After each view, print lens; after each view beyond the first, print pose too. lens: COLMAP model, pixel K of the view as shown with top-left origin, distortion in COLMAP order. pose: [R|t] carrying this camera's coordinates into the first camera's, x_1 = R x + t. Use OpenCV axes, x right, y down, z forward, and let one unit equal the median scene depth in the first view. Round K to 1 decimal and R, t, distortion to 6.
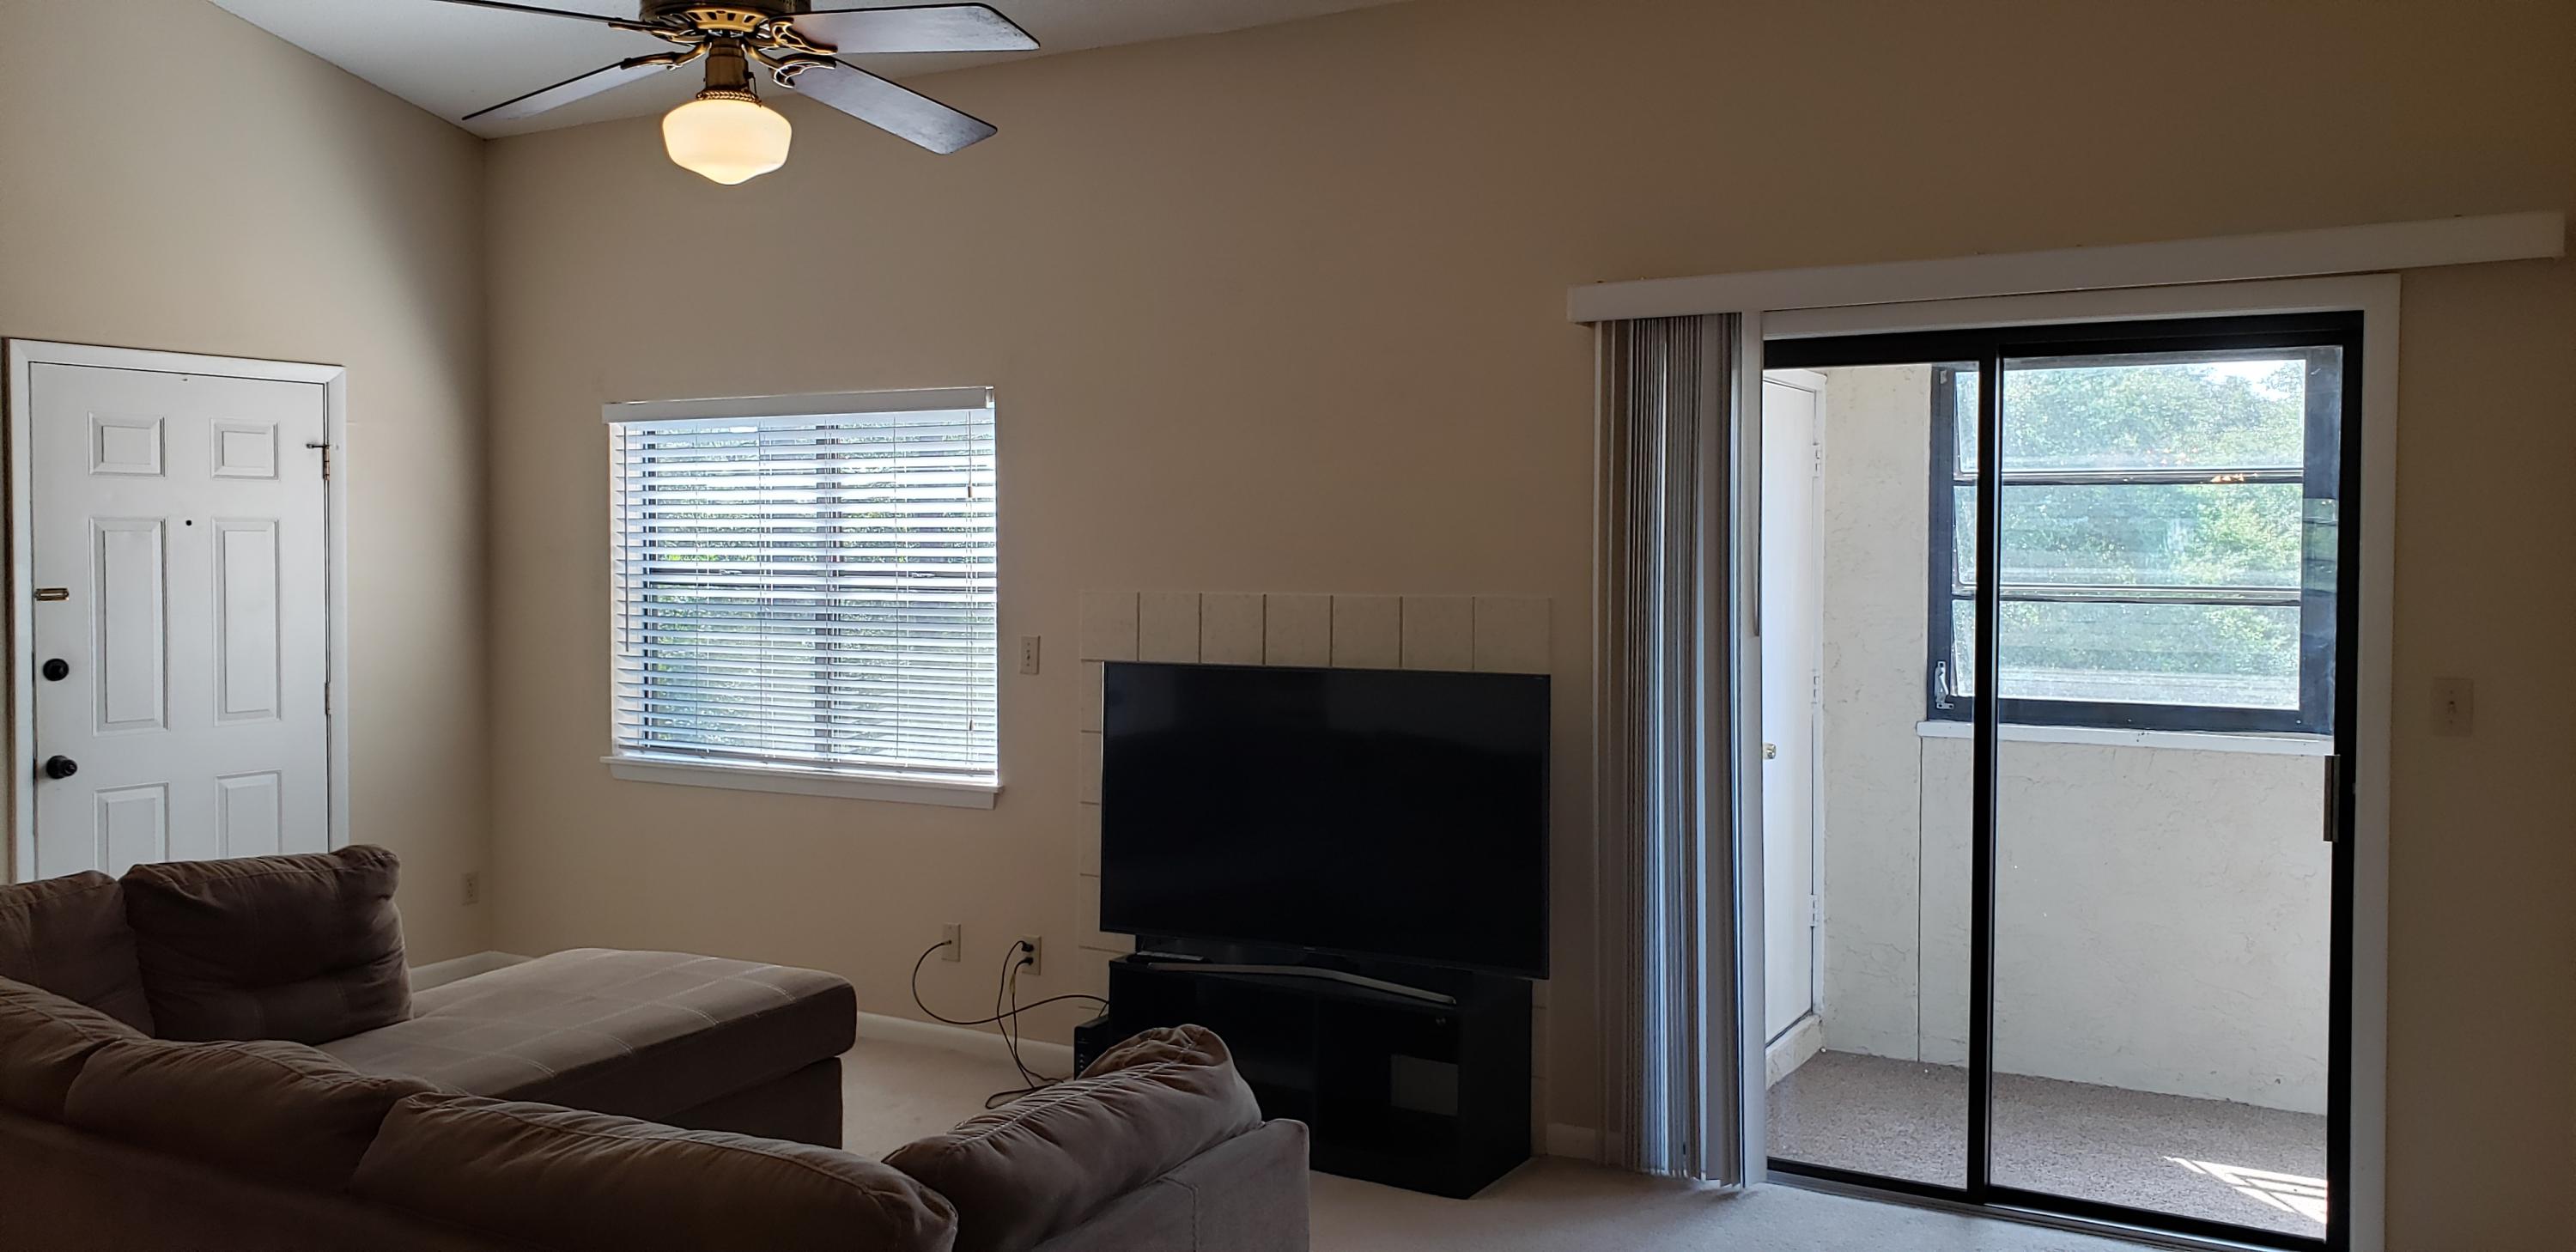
lens RADIAL K [[1972.4, 0, 1251.7], [0, 1972.4, 618.8], [0, 0, 1]] dist [0.070568, -0.006990]
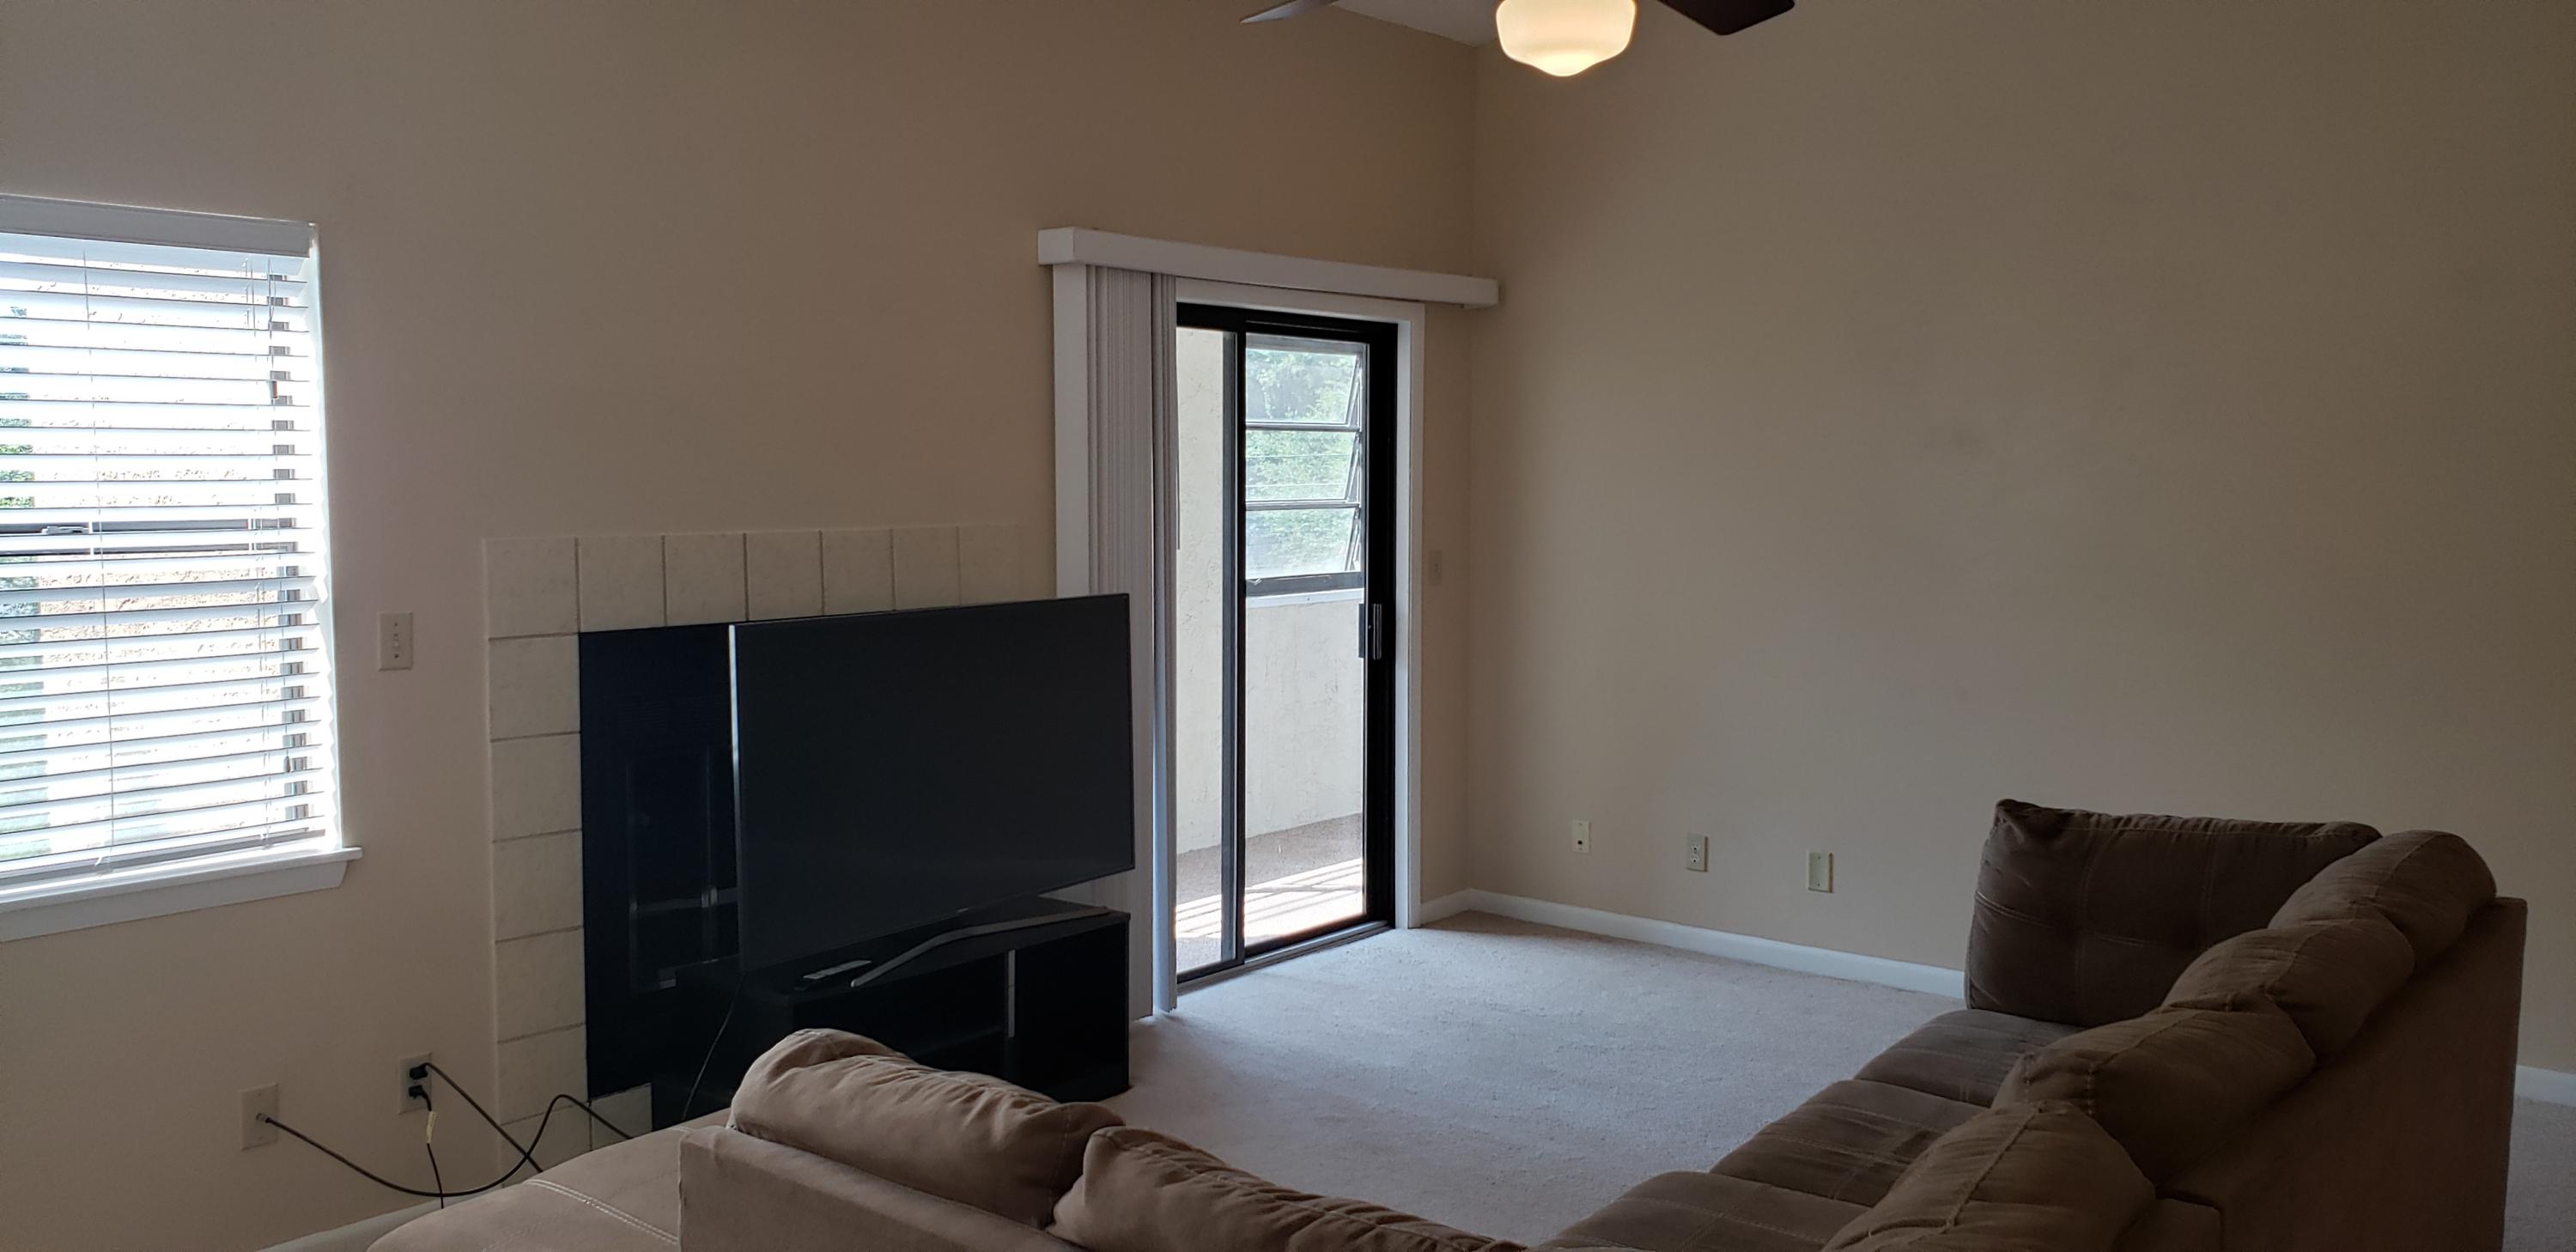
lens RADIAL K [[1972.4, 0, 1251.7], [0, 1972.4, 618.8], [0, 0, 1]] dist [0.070568, -0.006990]
pose [[0.156044, -0.090334, 0.983611, -0.761888], [0.023766, 0.995864, 0.087689, -0.043590], [-0.987464, 0.009693, 0.157545, 0.637455]]
